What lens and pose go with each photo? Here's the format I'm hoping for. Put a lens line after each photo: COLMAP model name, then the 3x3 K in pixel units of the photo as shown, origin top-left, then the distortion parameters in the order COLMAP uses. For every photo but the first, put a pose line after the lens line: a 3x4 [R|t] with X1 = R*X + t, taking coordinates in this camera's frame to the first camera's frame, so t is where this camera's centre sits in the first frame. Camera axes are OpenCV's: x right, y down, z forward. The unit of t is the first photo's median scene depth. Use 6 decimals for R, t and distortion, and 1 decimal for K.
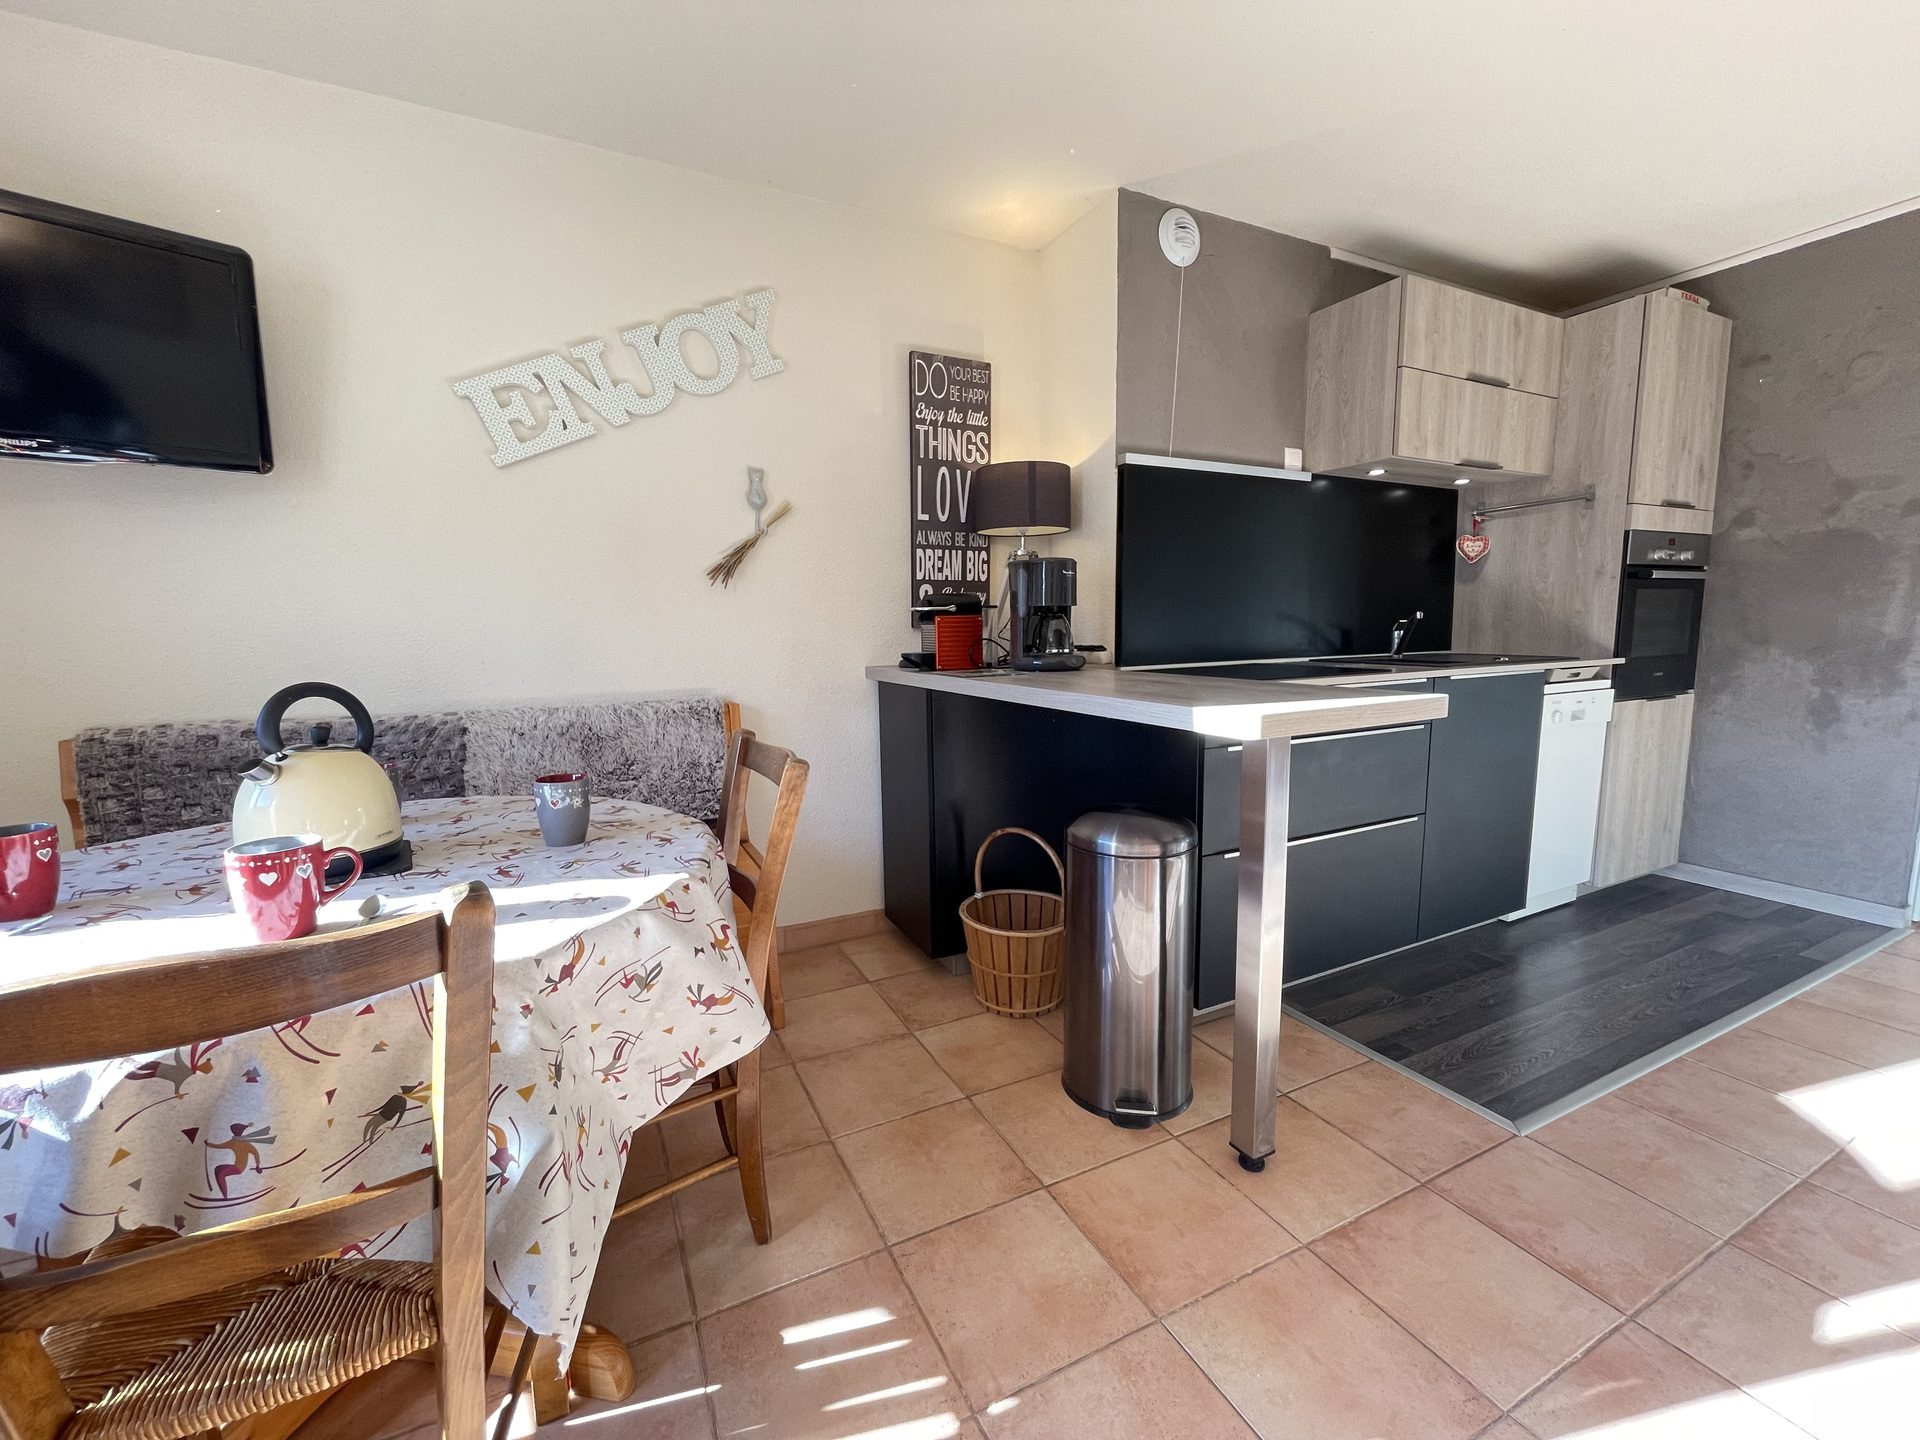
lens RADIAL K [[778.6, 0, 942.2], [0, 778.6, 719.3], [0, 0, 1]] dist [-0.002520, -0.000788]
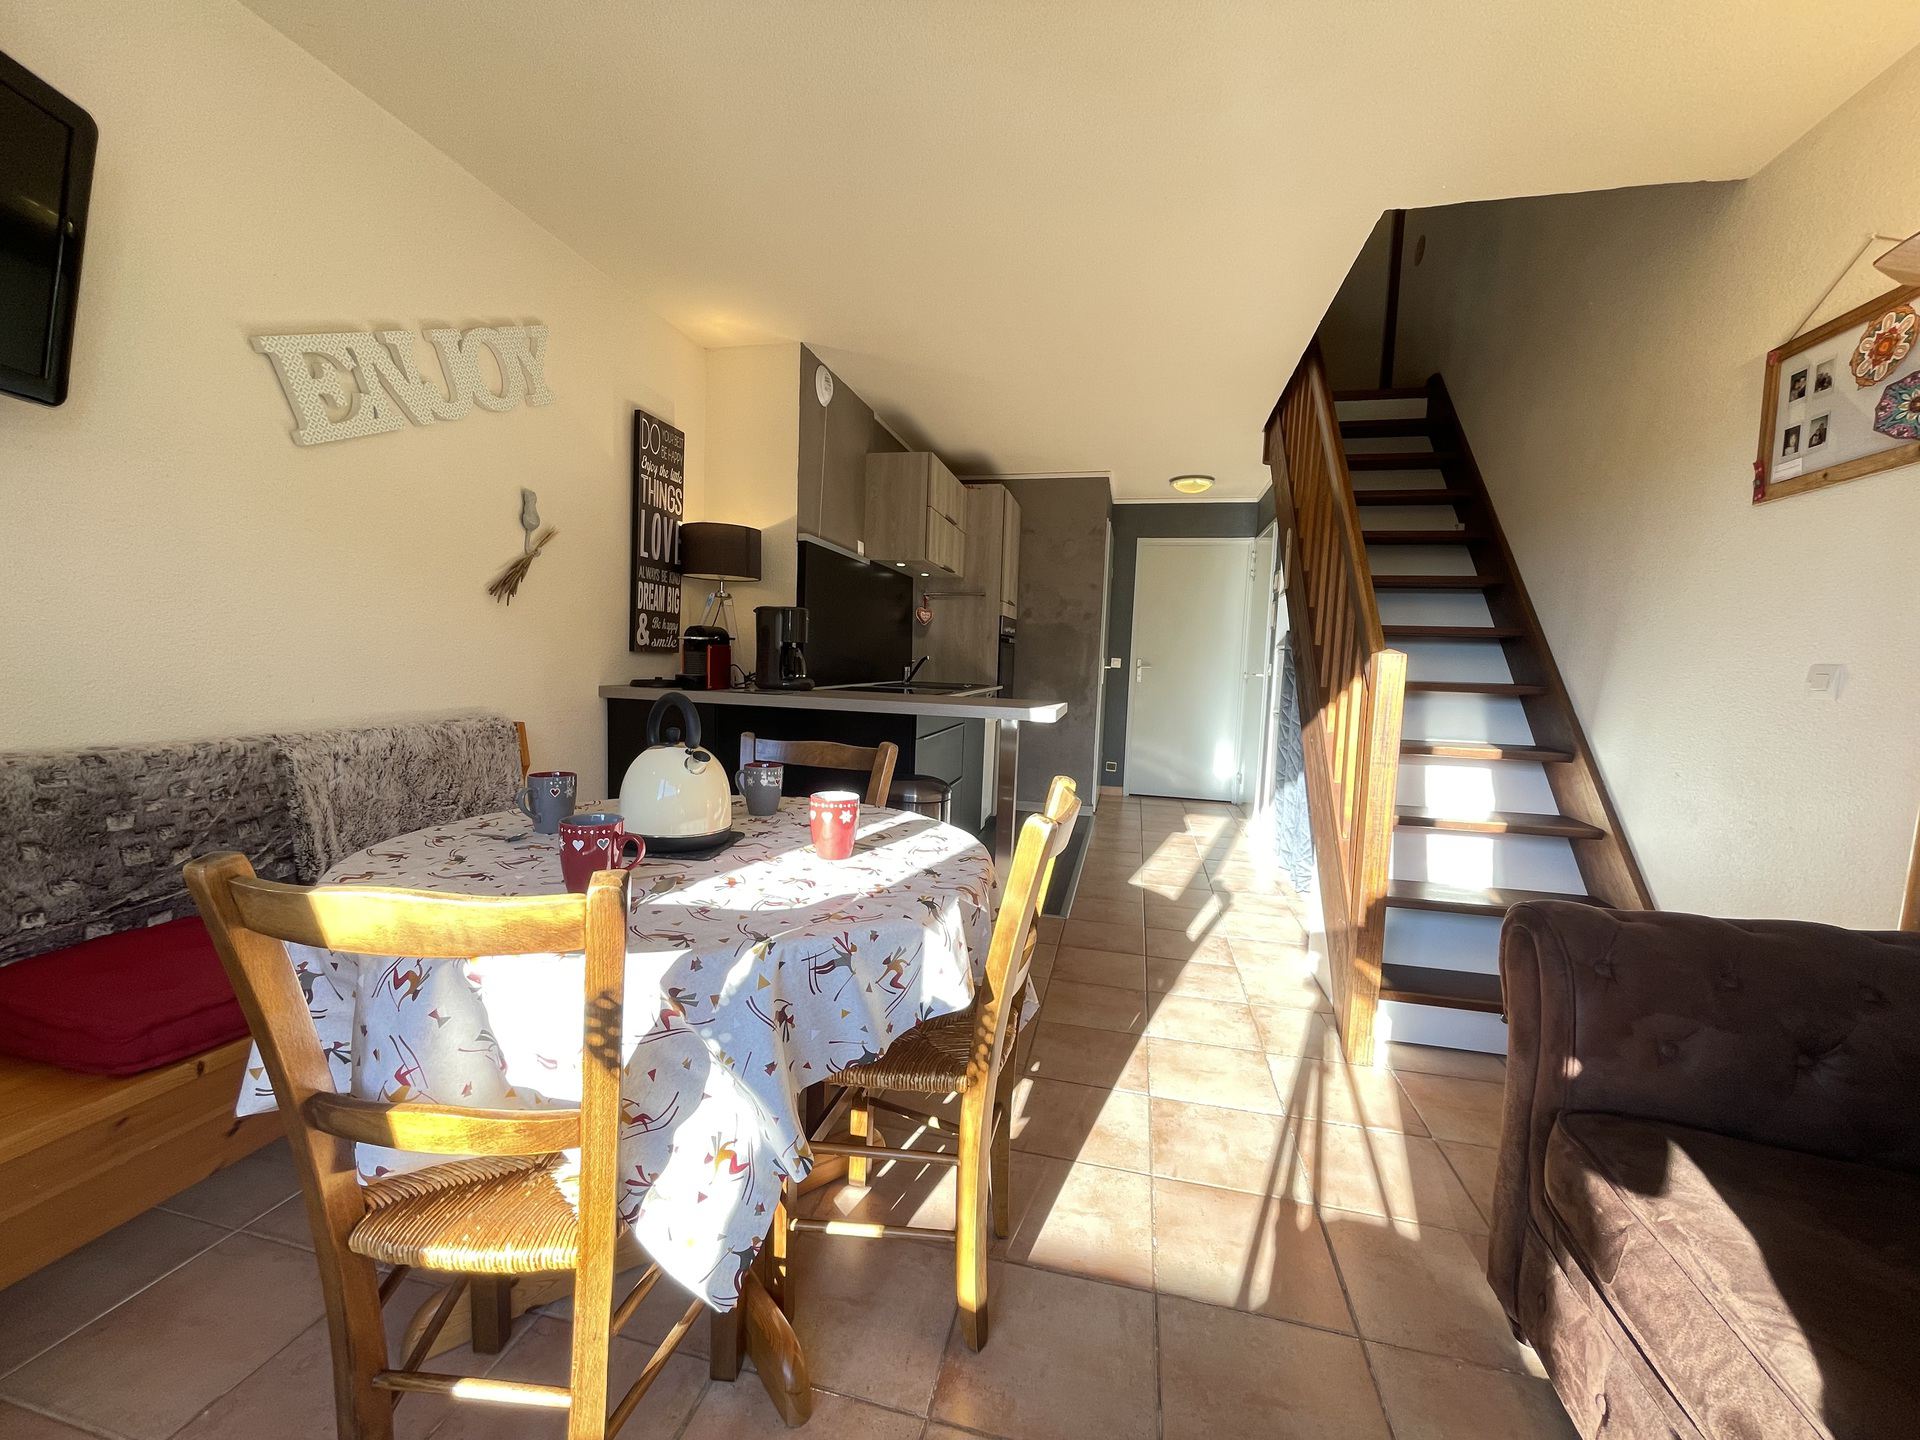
lens RADIAL K [[778.6, 0, 947.3], [0, 778.6, 714.6], [0, 0, 1]] dist [-0.002520, -0.000788]
pose [[0.635876, -0.017416, 0.771595, -0.614688], [0.045695, 0.998841, -0.015112, 0.009647], [-0.770437, 0.044867, 0.635935, -0.047955]]
